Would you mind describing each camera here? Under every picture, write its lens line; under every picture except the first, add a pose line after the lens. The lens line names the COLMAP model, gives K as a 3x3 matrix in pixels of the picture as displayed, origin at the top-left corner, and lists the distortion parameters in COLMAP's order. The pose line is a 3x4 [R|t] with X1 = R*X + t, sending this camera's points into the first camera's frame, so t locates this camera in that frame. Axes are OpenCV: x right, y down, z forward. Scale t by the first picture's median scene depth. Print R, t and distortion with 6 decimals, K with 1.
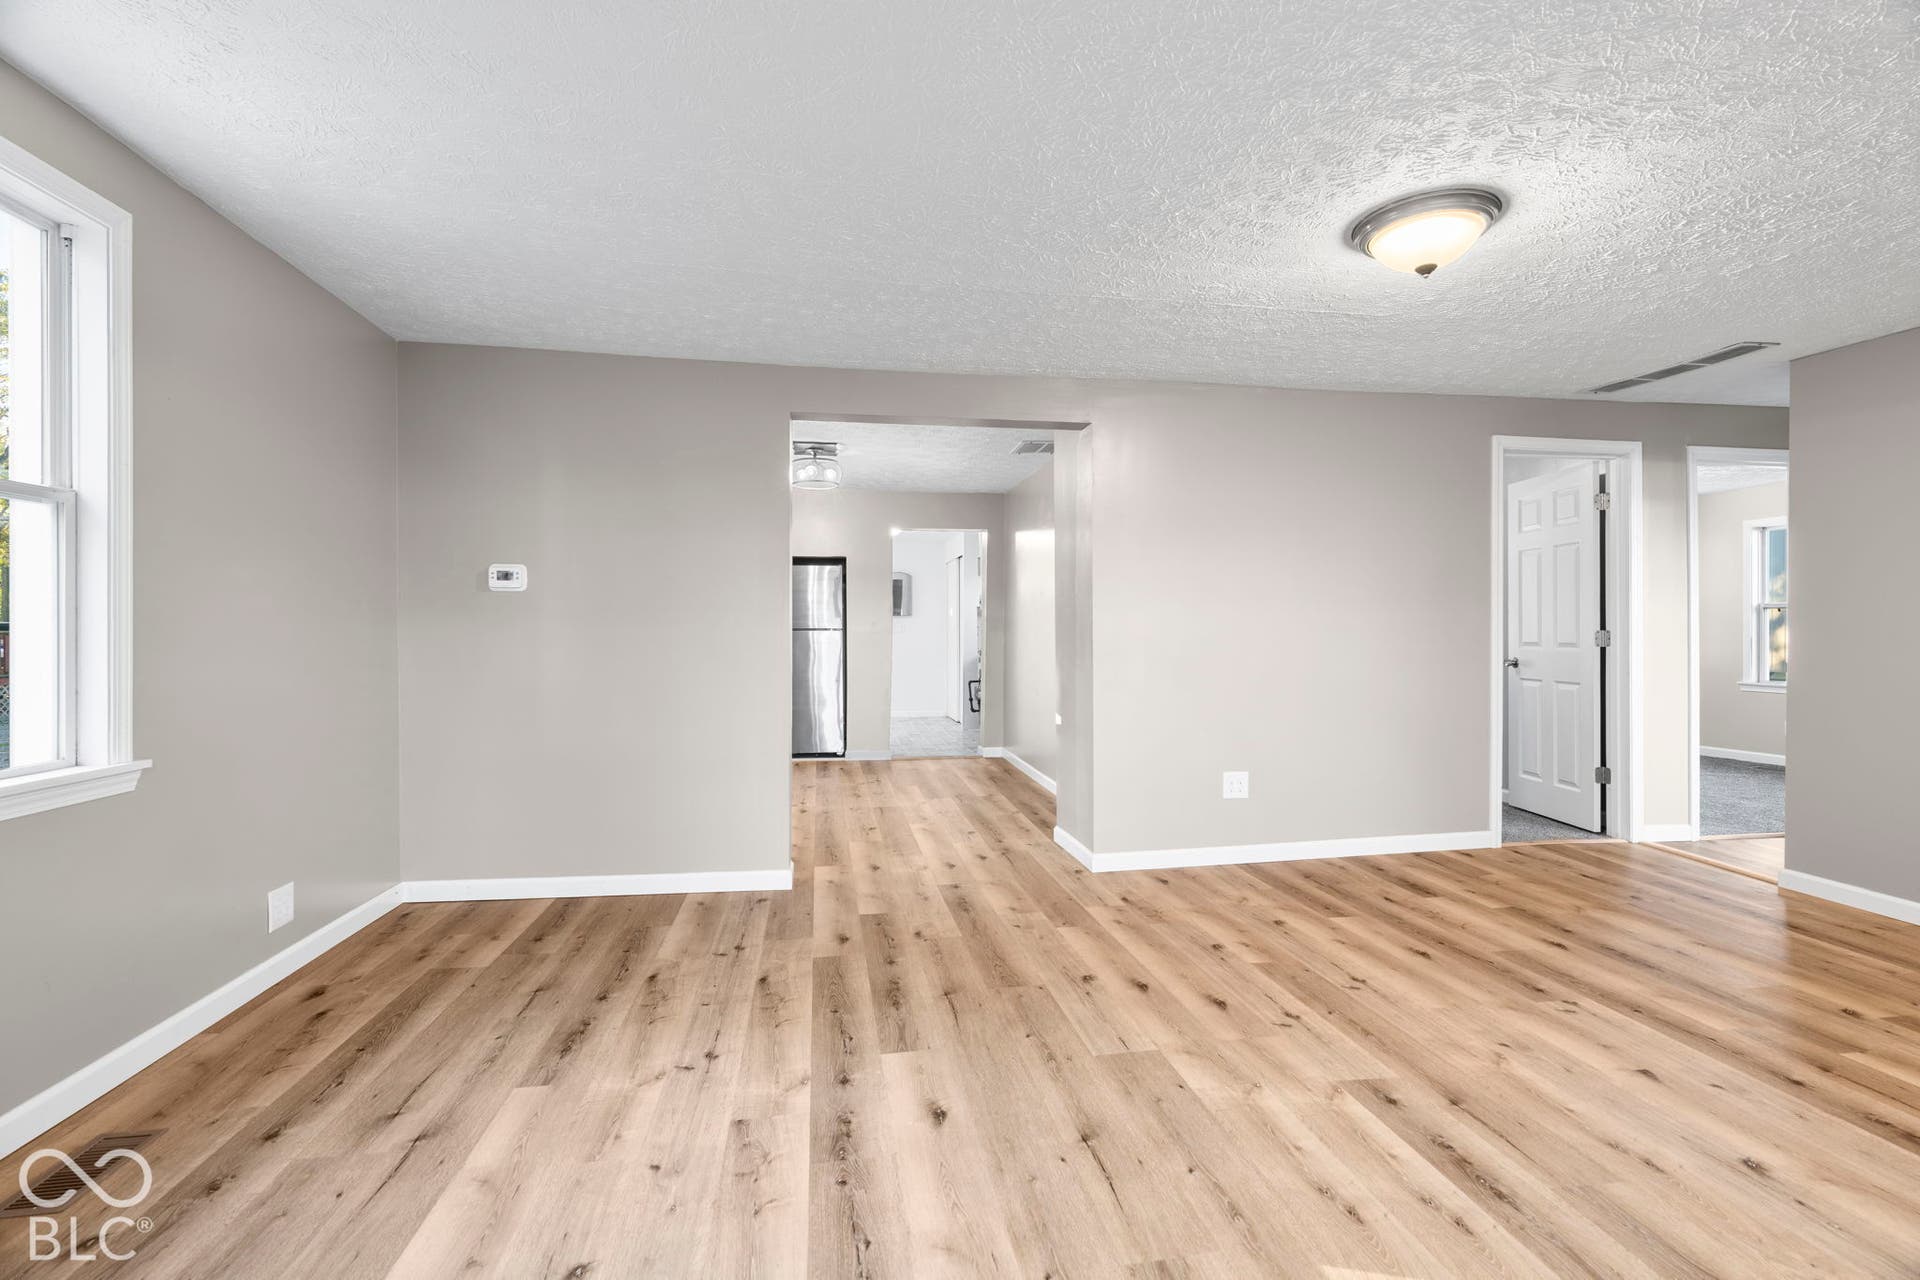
lens RADIAL K [[872.3, 0, 960.8], [0, 872.3, 630.1], [0, 0, 1]] dist [-0.008467, 0.004790]
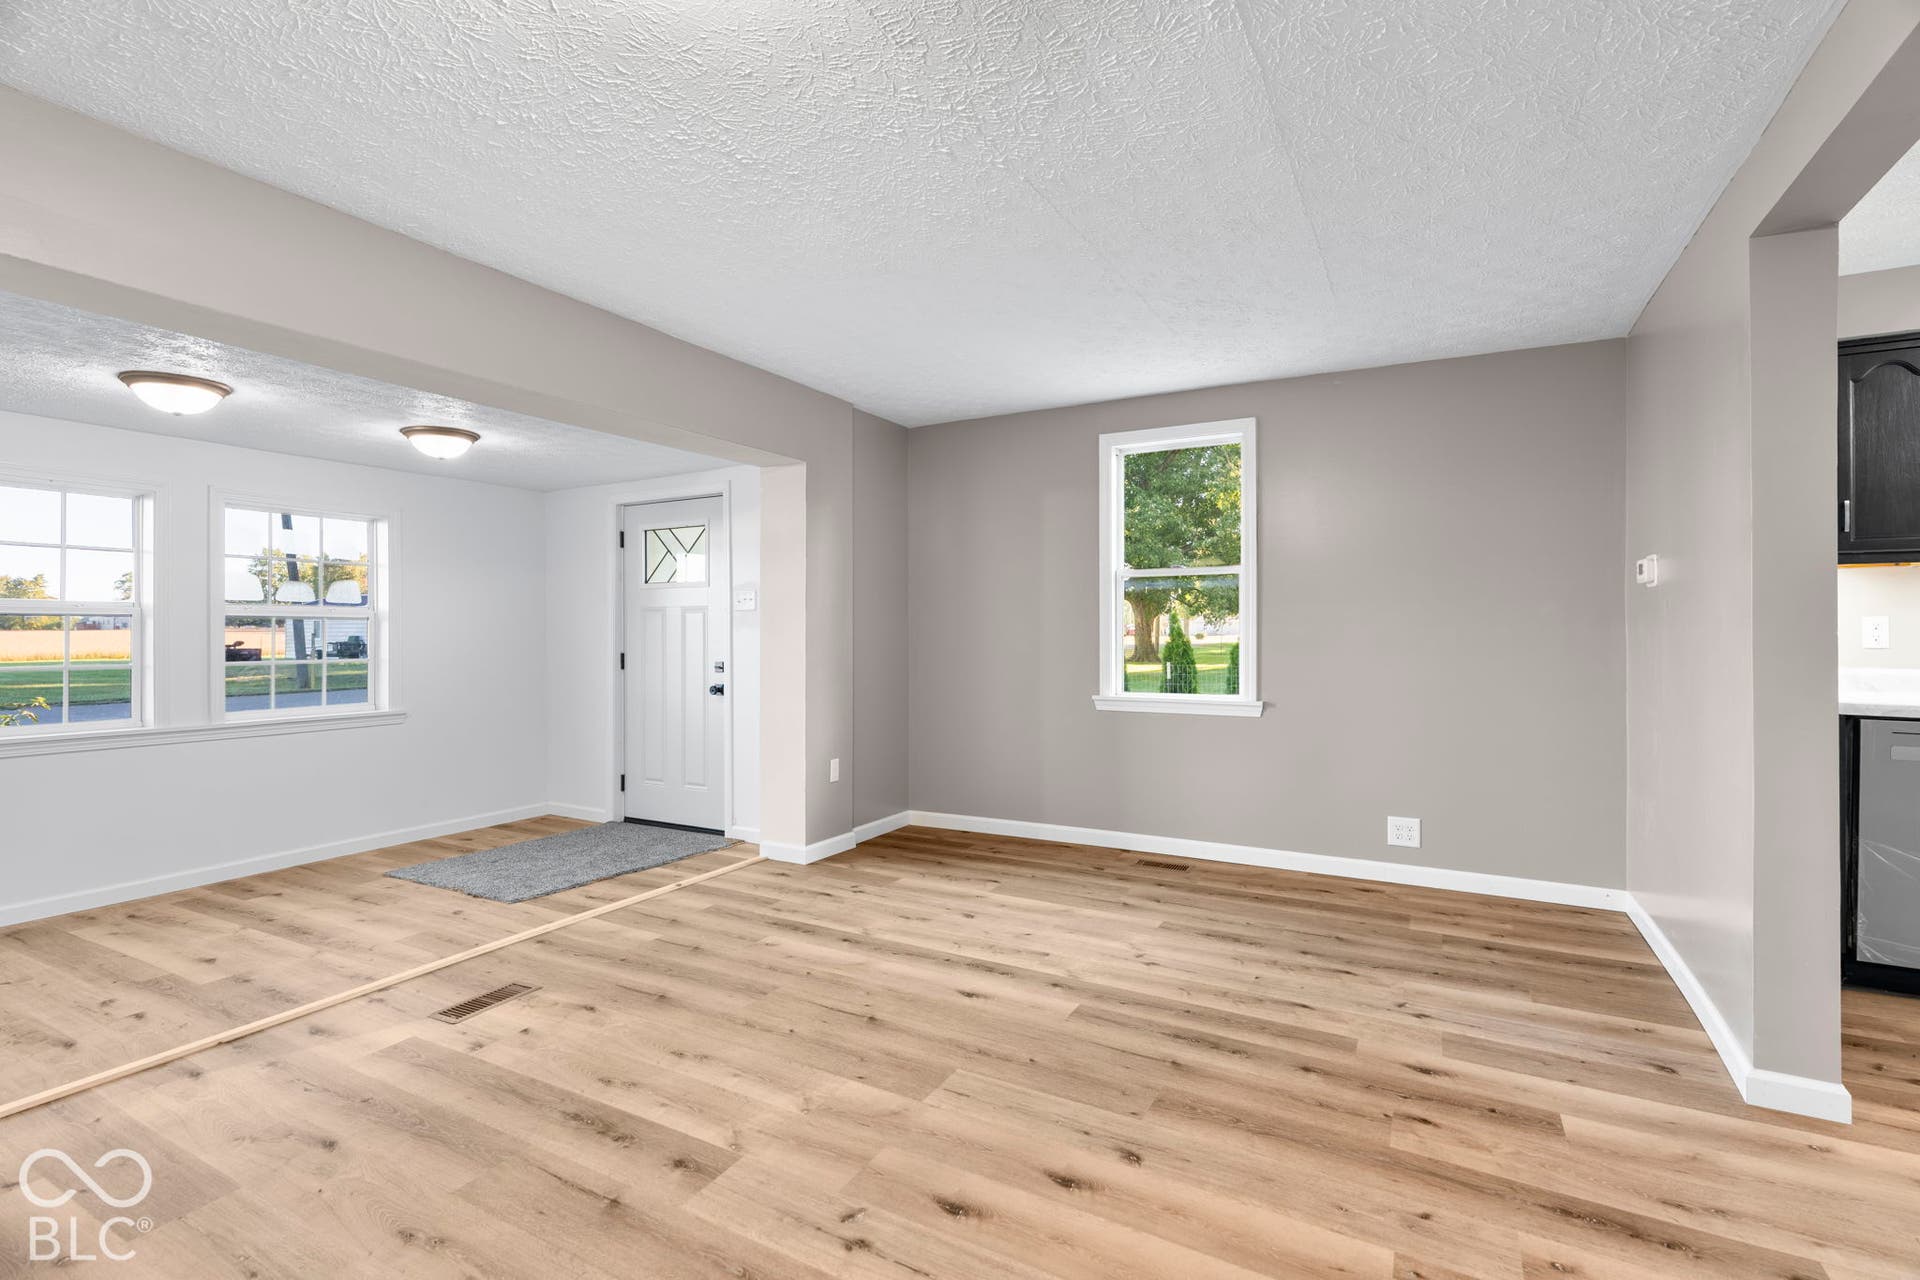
lens RADIAL K [[872.3, 0, 966.8], [0, 872.3, 627.8], [0, 0, 1]] dist [-0.008467, 0.004790]
pose [[-0.611040, -0.002226, -0.791596, 0.715879], [0.002939, 0.999983, -0.005081, -0.003259], [0.791594, -0.005431, -0.611023, 1.246403]]
